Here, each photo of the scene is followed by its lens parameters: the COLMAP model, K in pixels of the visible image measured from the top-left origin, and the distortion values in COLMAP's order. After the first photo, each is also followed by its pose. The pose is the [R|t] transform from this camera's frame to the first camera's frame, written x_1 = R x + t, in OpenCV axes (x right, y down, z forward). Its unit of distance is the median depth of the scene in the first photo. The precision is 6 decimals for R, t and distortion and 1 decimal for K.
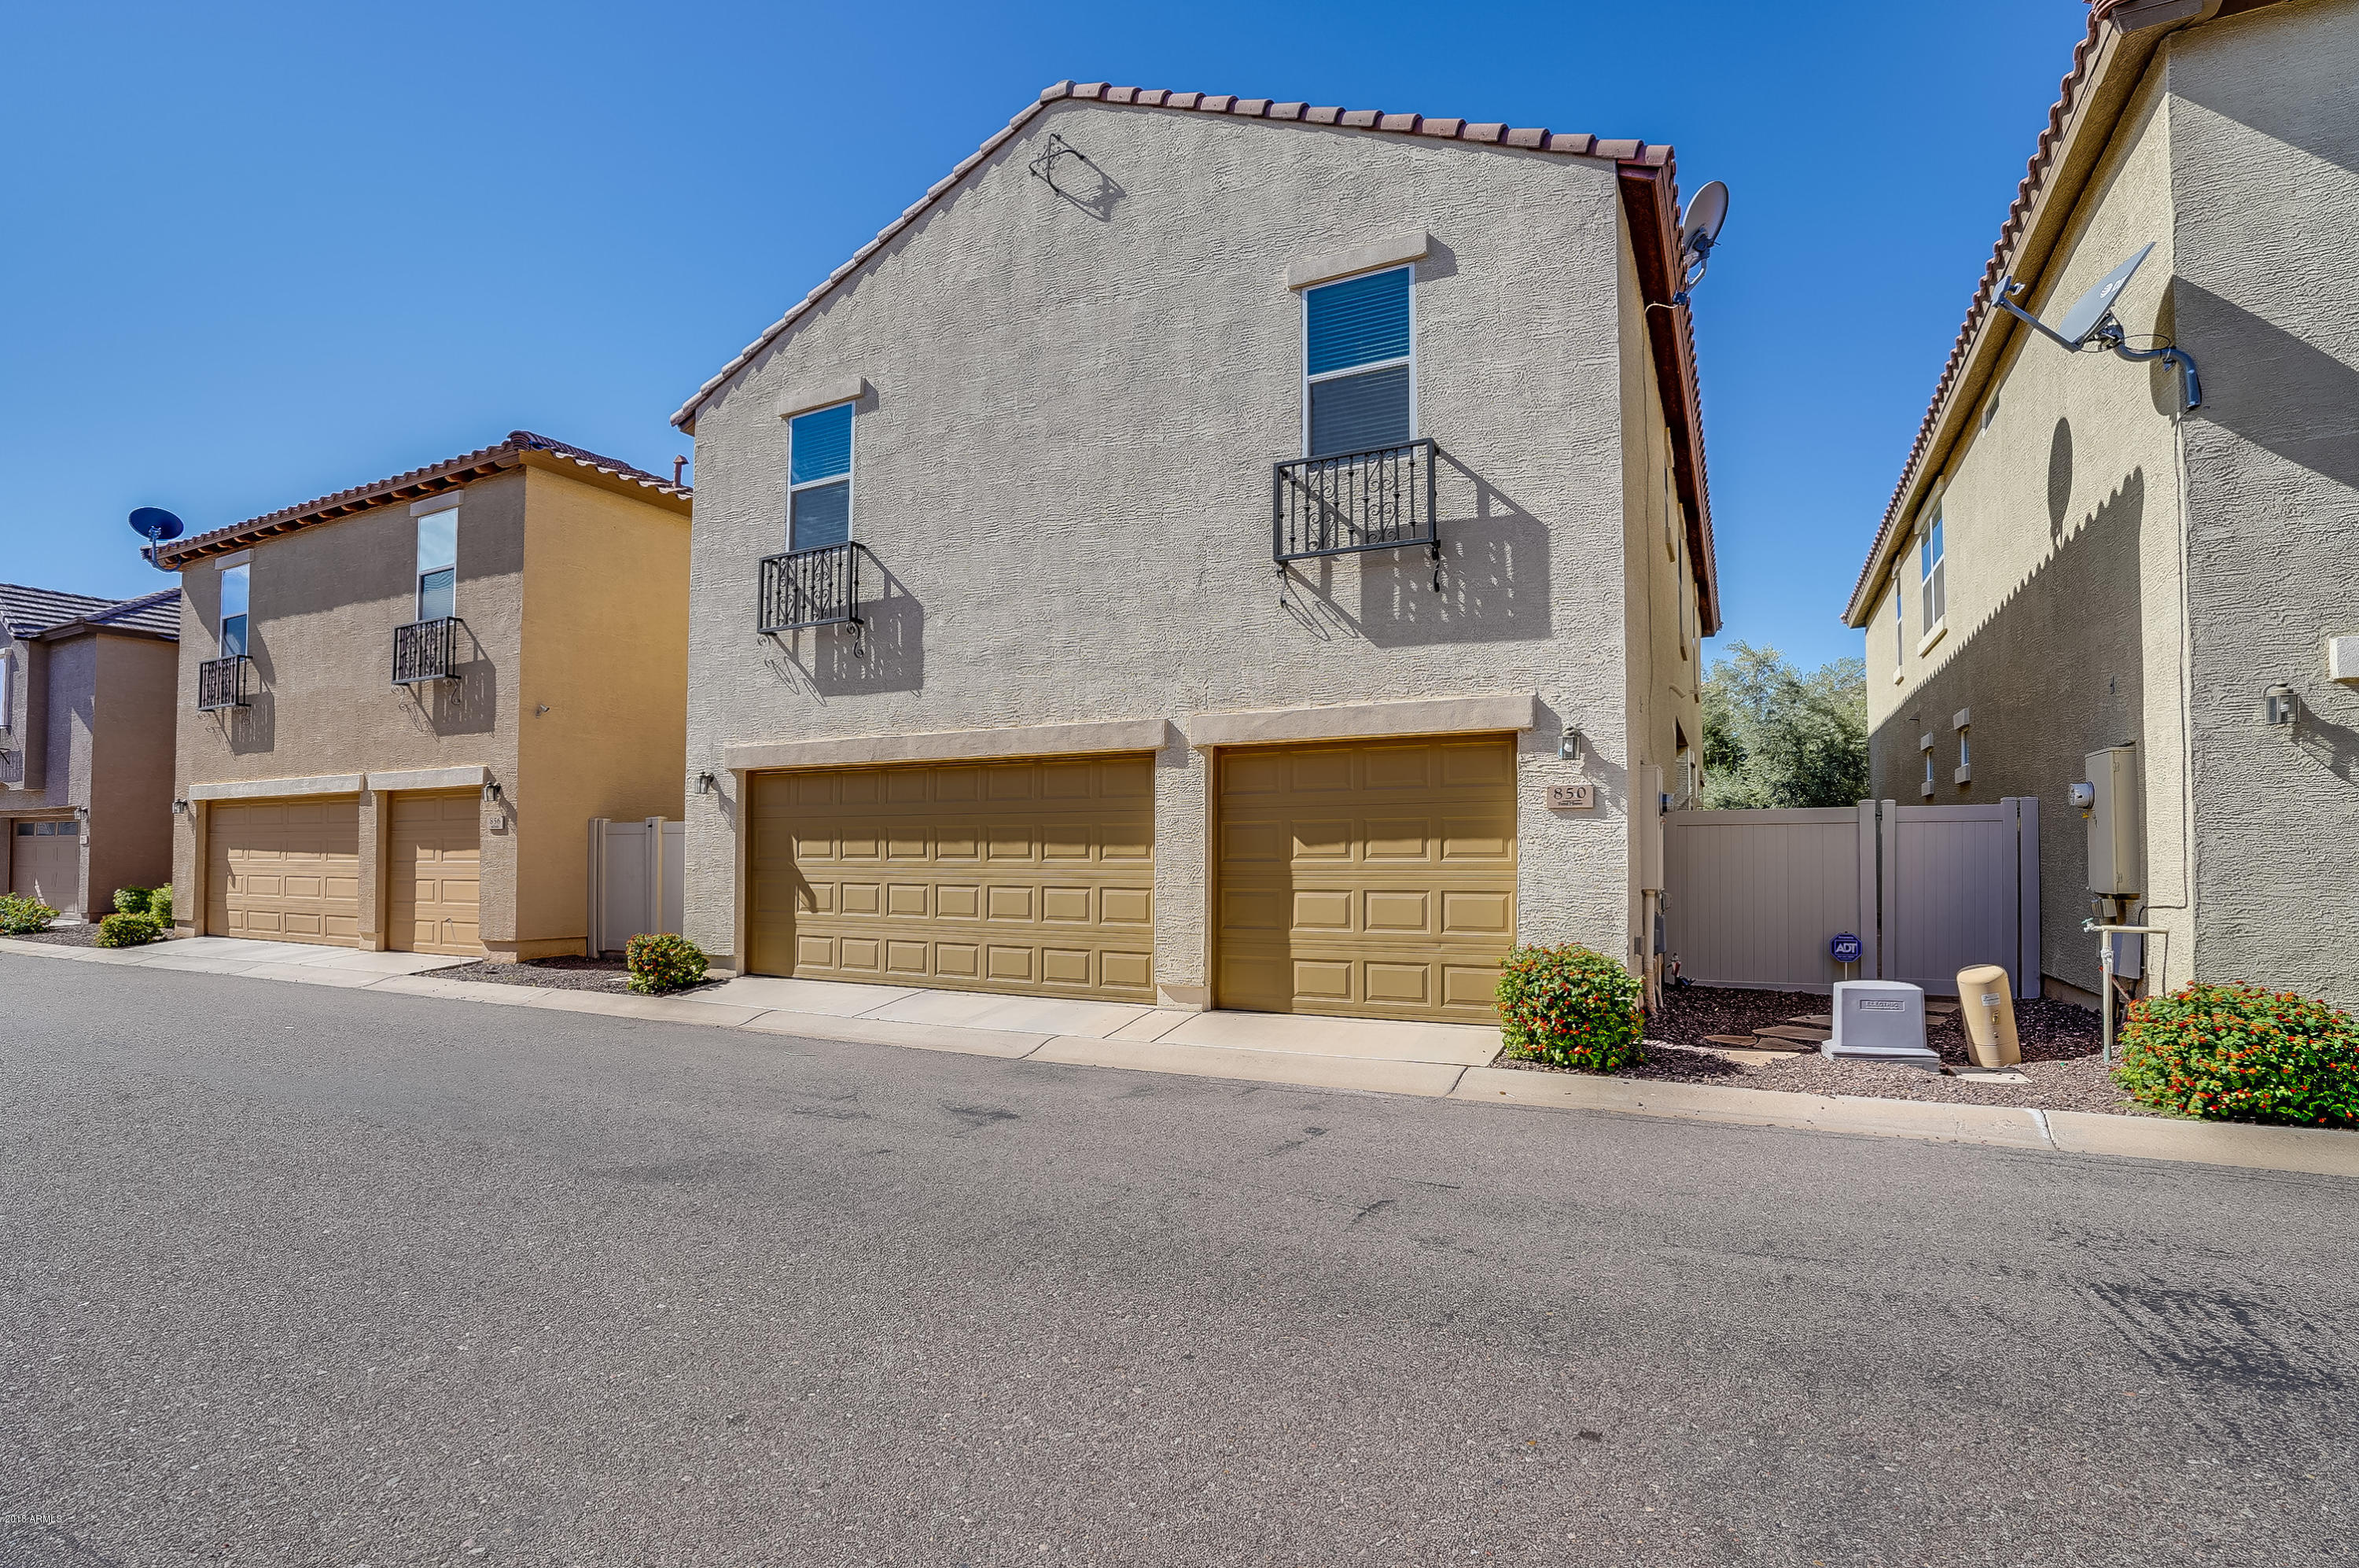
lens RADIAL K [[1100.2, 0, 1176.7], [0, 1100.2, 773.6], [0, 0, 1]] dist [-0.054617, 0.019621]
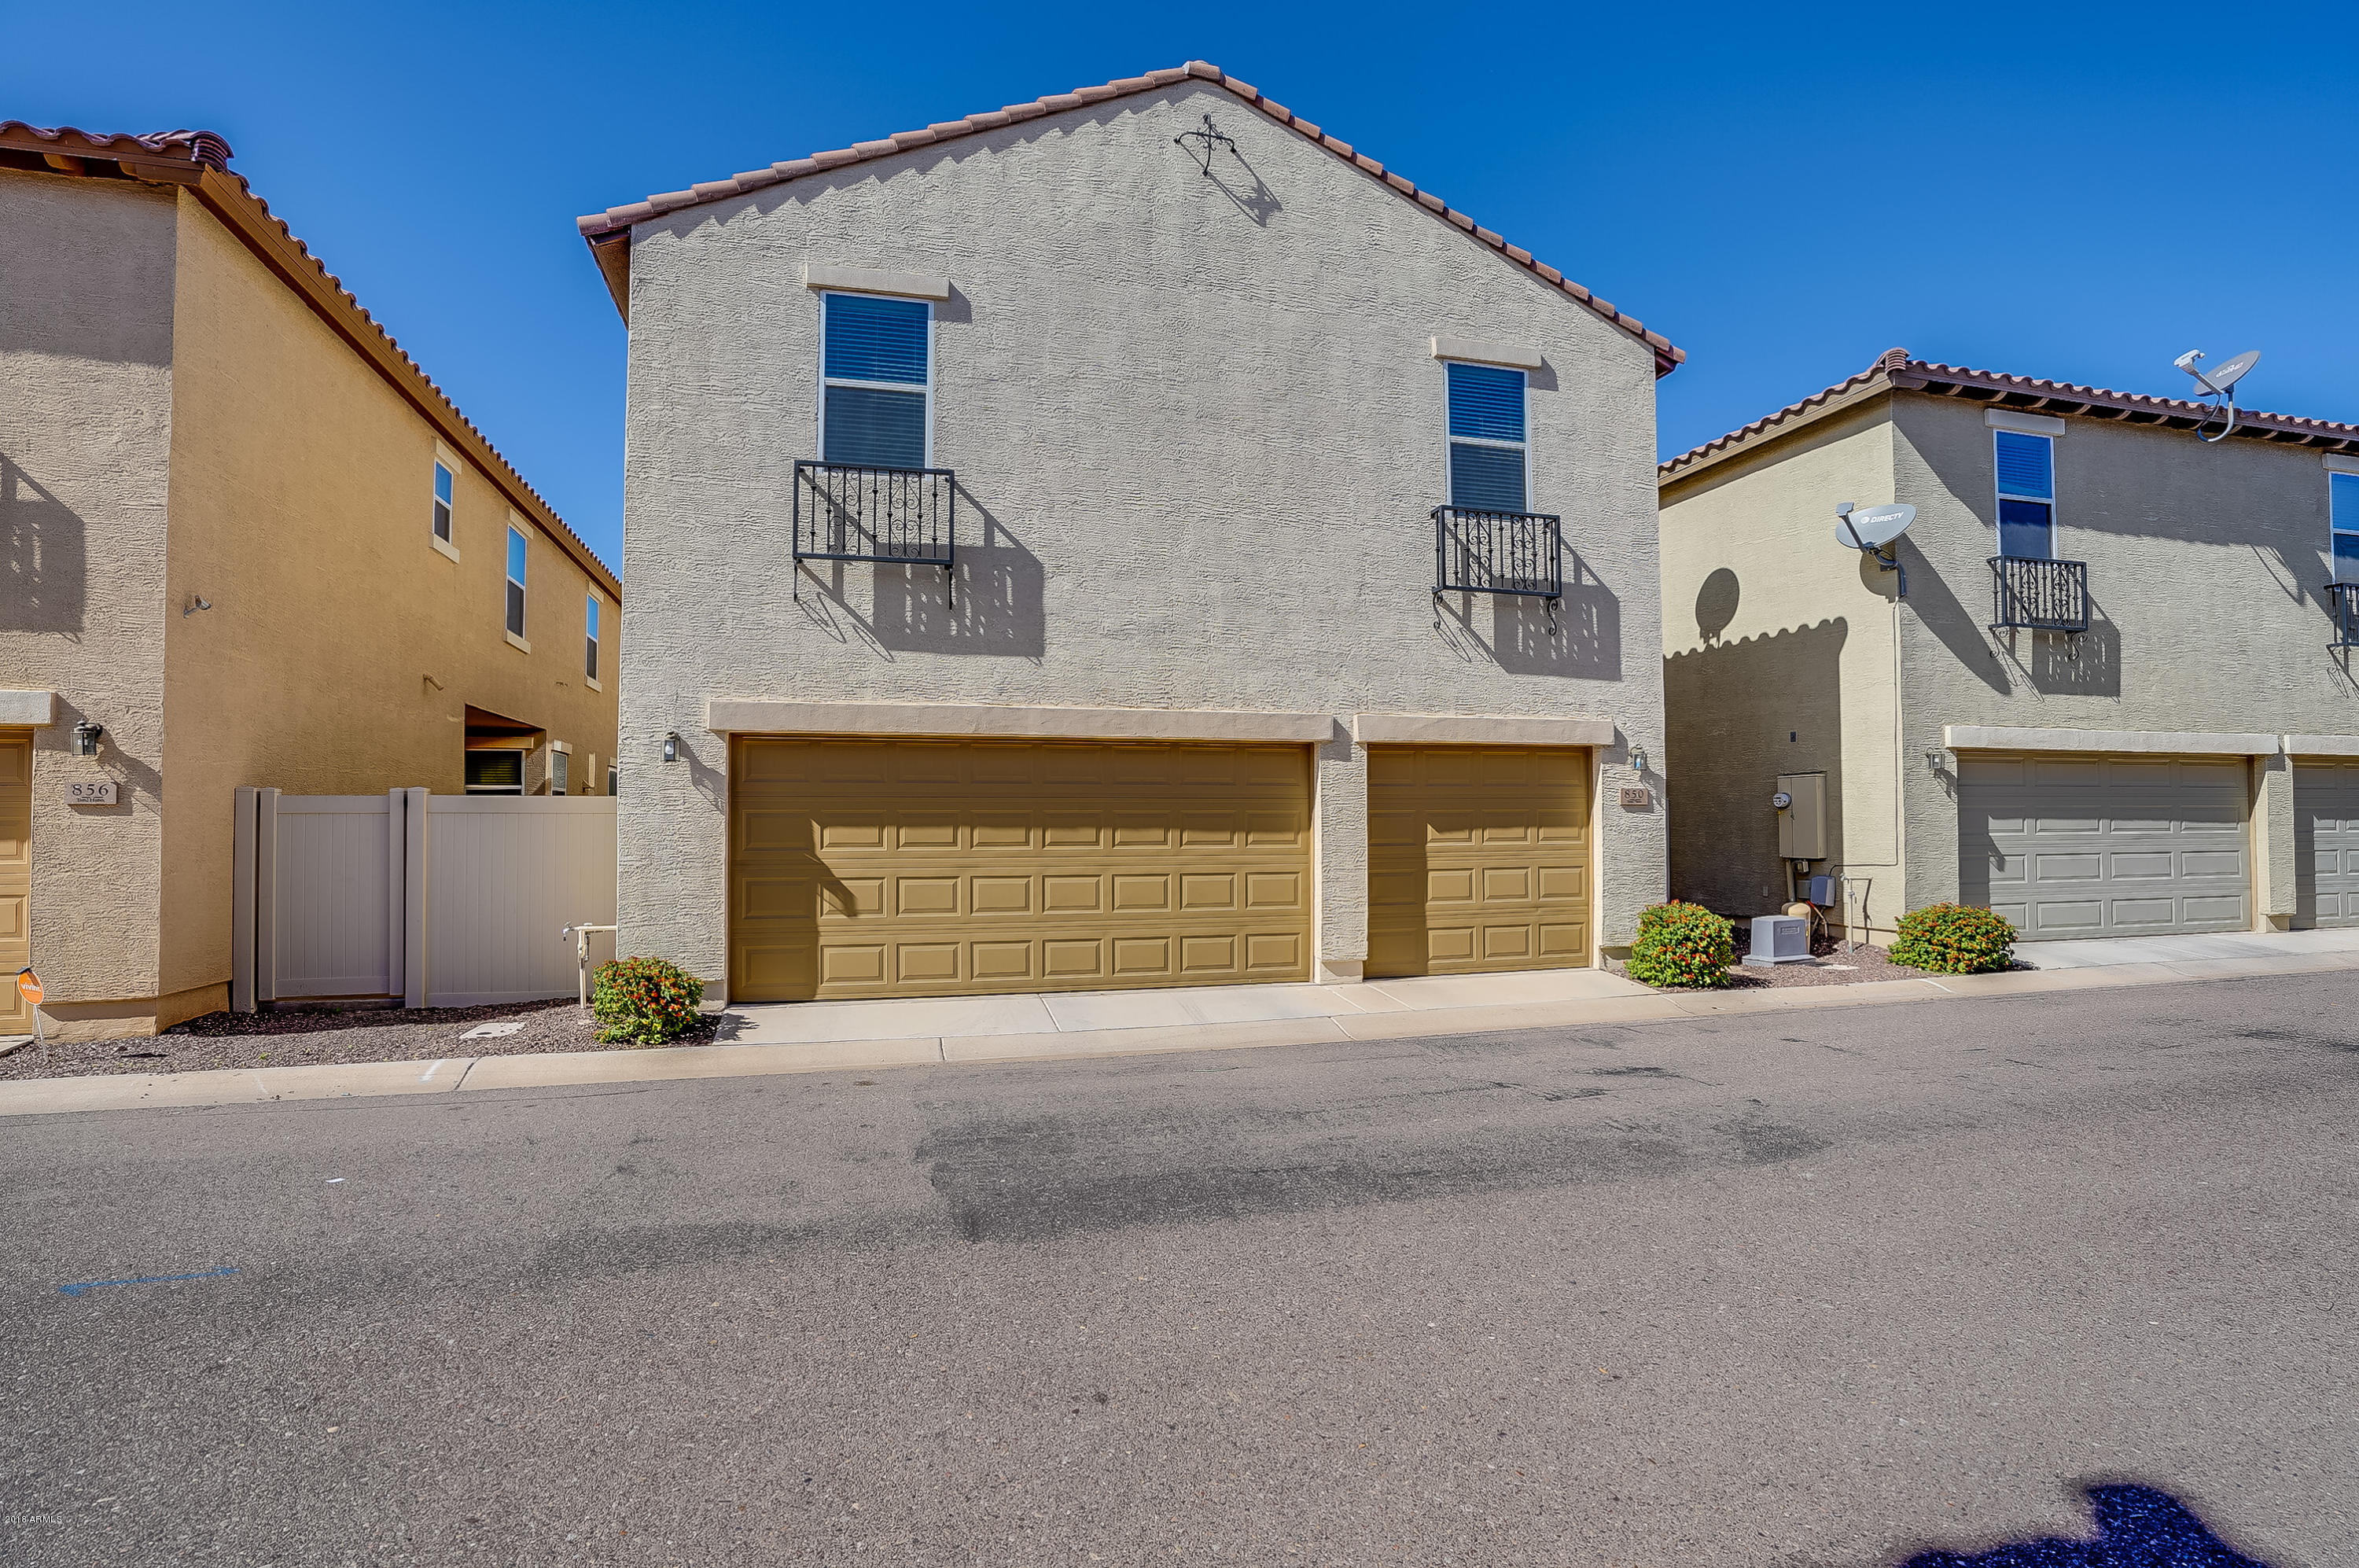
lens RADIAL K [[964.2, 0, 1179.5], [0, 964.2, 784.0], [0, 0, 1]] dist [-0.039757, 0.008410]
pose [[0.766420, 0.034193, 0.641430, -0.679514], [-0.039699, 0.999195, -0.005830, 0.027758], [-0.641112, -0.020995, 0.767160, 0.345449]]
